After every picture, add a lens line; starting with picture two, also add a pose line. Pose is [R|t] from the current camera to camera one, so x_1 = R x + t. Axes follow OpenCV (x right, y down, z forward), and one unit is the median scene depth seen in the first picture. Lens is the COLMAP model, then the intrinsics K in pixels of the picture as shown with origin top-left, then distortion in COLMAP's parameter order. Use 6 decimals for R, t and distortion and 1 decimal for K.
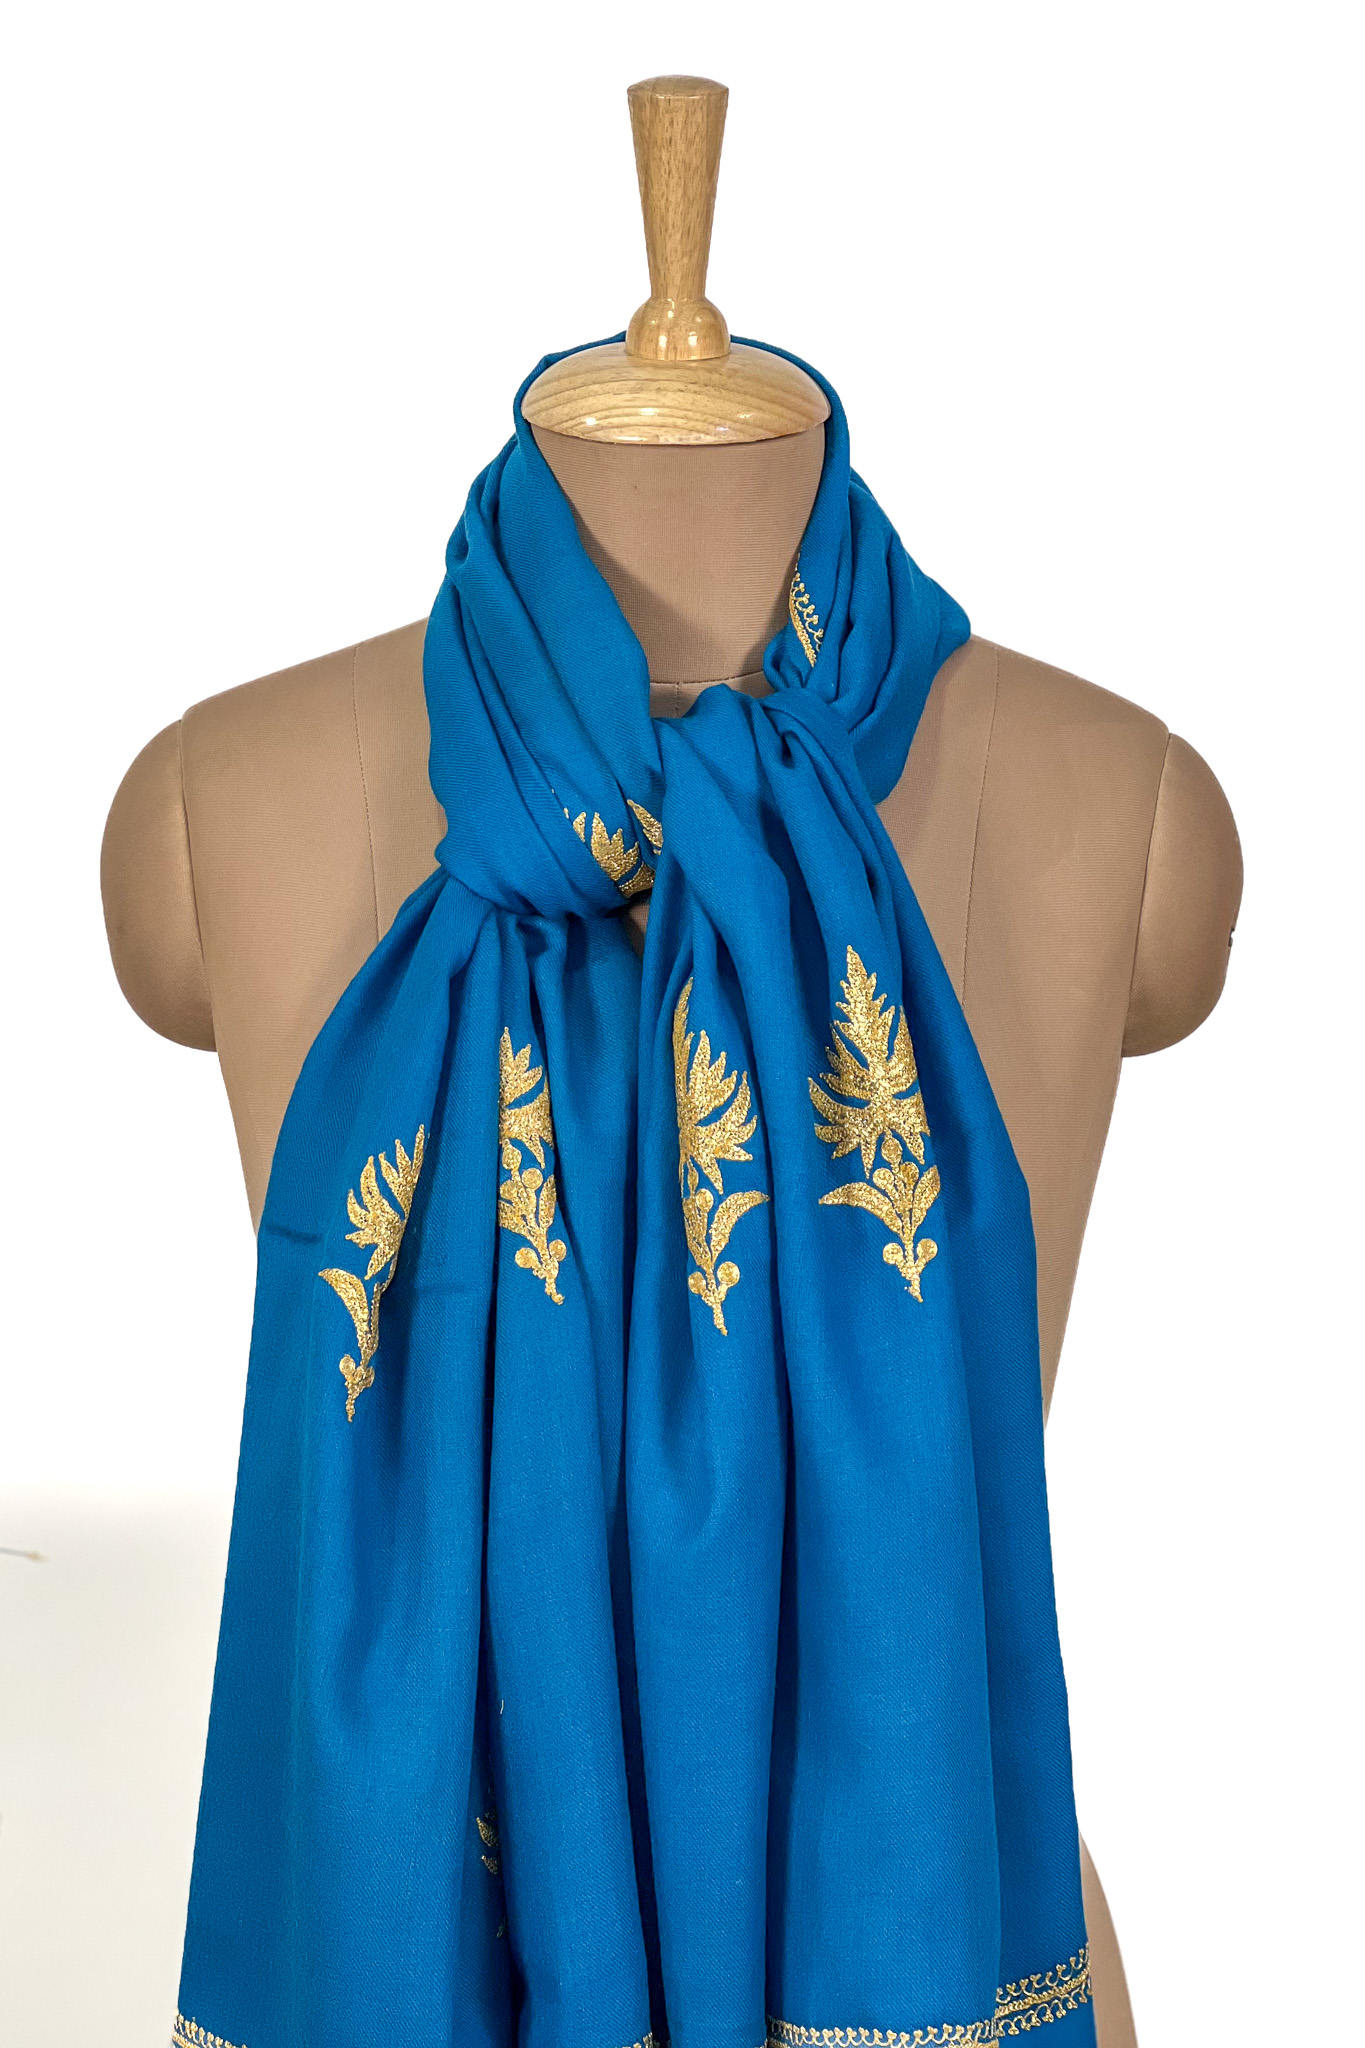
lens RADIAL K [[4614.6, 0, 687.0], [0, 4614.6, 949.1], [0, 0, 1]] dist [-0.135682, 6.521634]
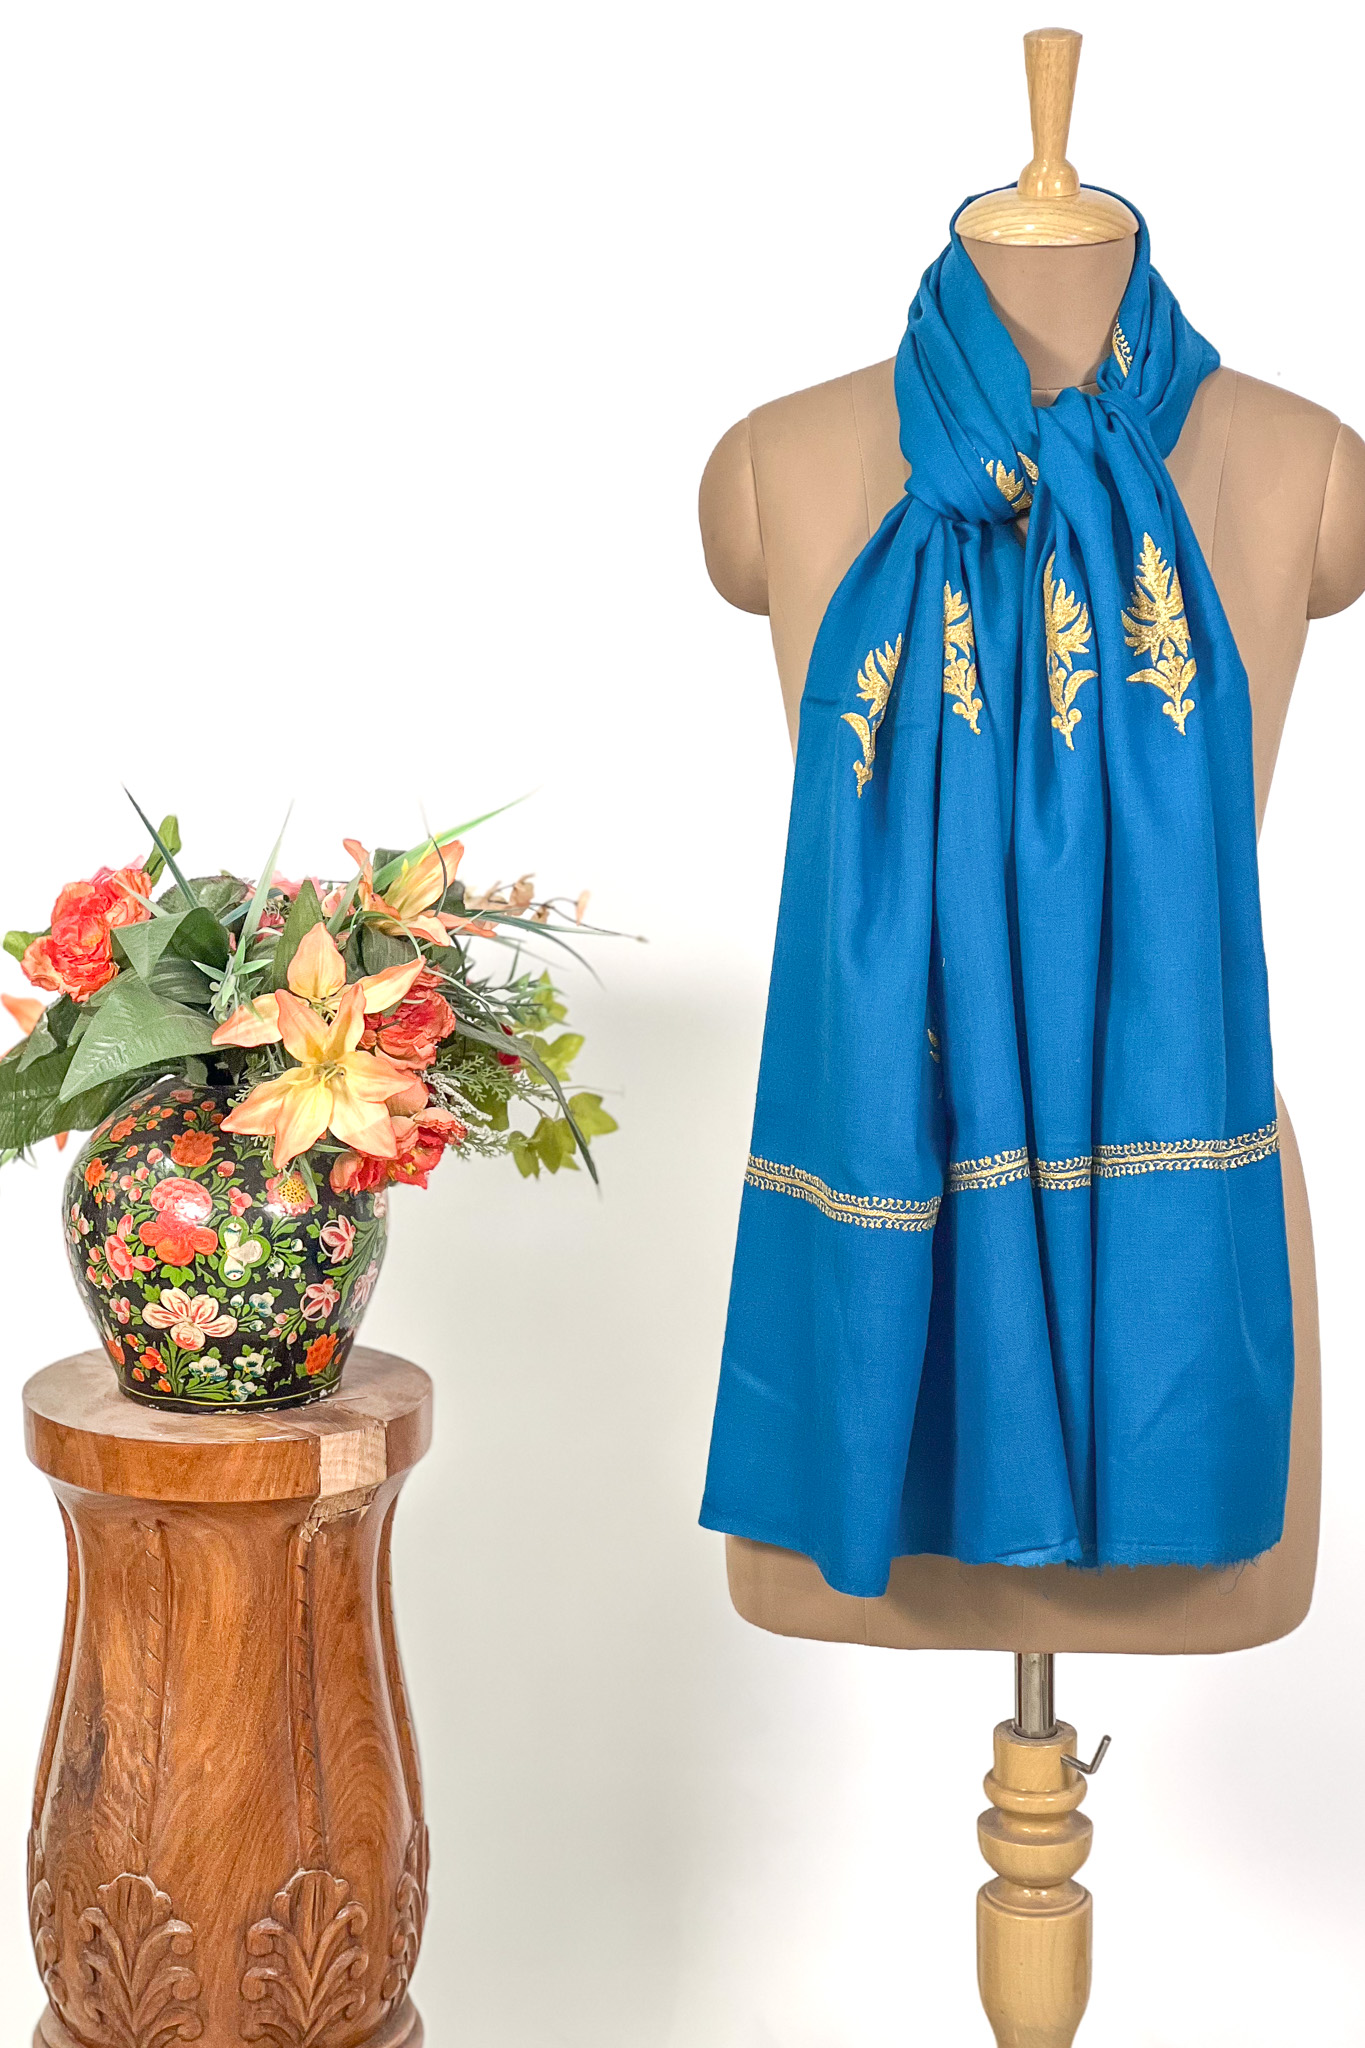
lens RADIAL K [[4614.6, 0, 687.0], [0, 4614.6, 949.1], [0, 0, 1]] dist [-0.135682, 6.521634]
pose [[0.997855, 0.008637, -0.064888, -0.022892], [-0.007399, 0.999787, 0.019290, 0.122298], [0.065041, -0.018768, 0.997706, -0.743838]]
